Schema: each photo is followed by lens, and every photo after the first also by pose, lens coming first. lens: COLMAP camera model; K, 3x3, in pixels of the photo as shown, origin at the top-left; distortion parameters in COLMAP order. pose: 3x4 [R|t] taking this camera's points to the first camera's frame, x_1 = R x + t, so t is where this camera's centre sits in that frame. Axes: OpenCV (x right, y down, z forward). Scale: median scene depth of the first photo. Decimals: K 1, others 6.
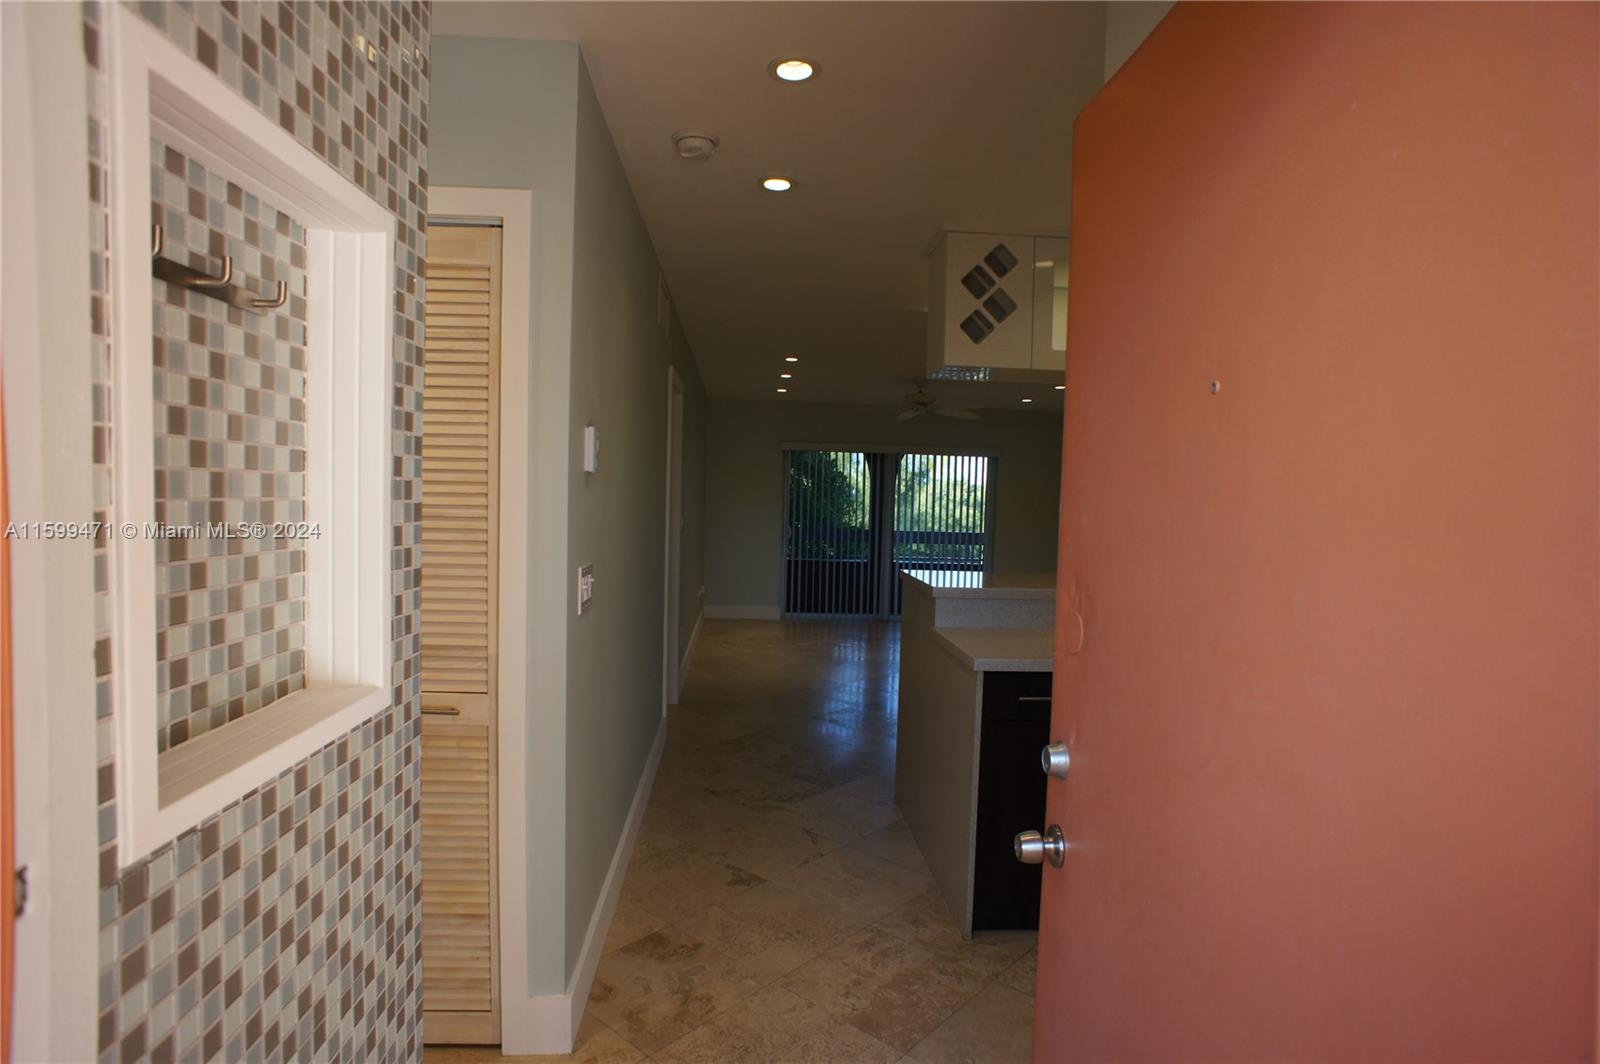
lens RADIAL K [[852.2, 0, 797.1], [0, 852.2, 532.8], [0, 0, 1]] dist [-0.076452, 0.047028]
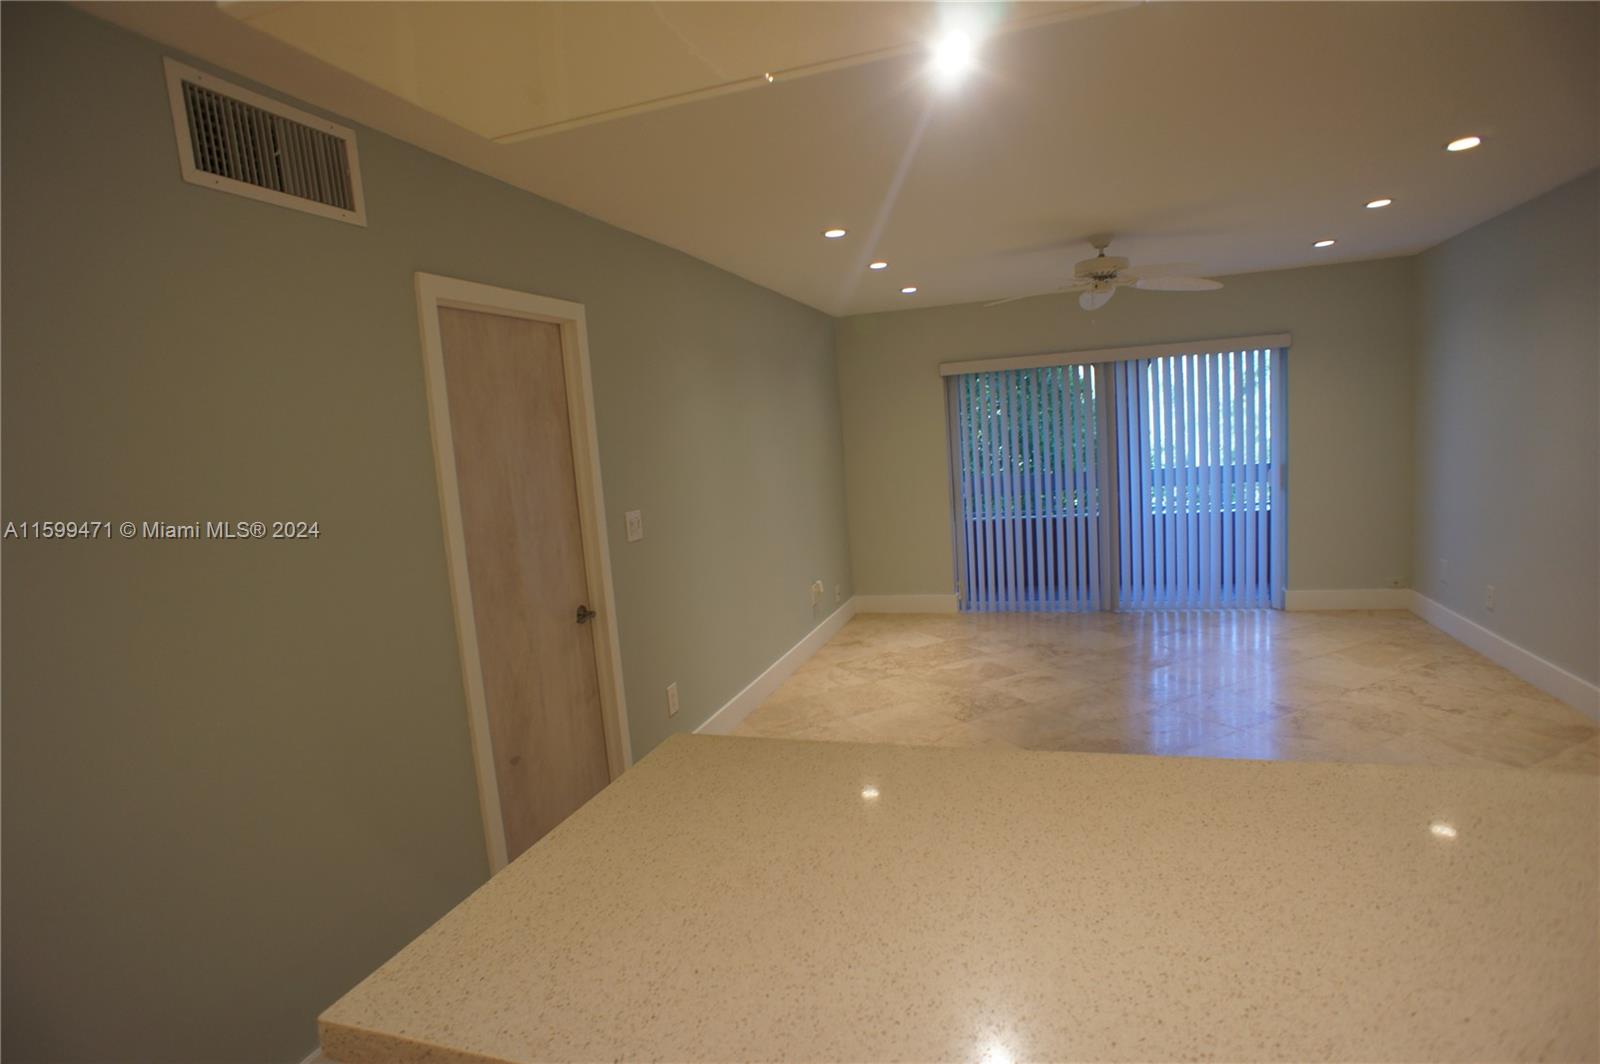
lens RADIAL K [[852.2, 0, 796.2], [0, 852.2, 535.2], [0, 0, 1]] dist [-0.076452, 0.047028]
pose [[0.924785, -0.049955, -0.377196, 0.155683], [0.082332, 0.994130, 0.070198, -0.030360], [0.371475, -0.095974, 0.923469, 0.355301]]
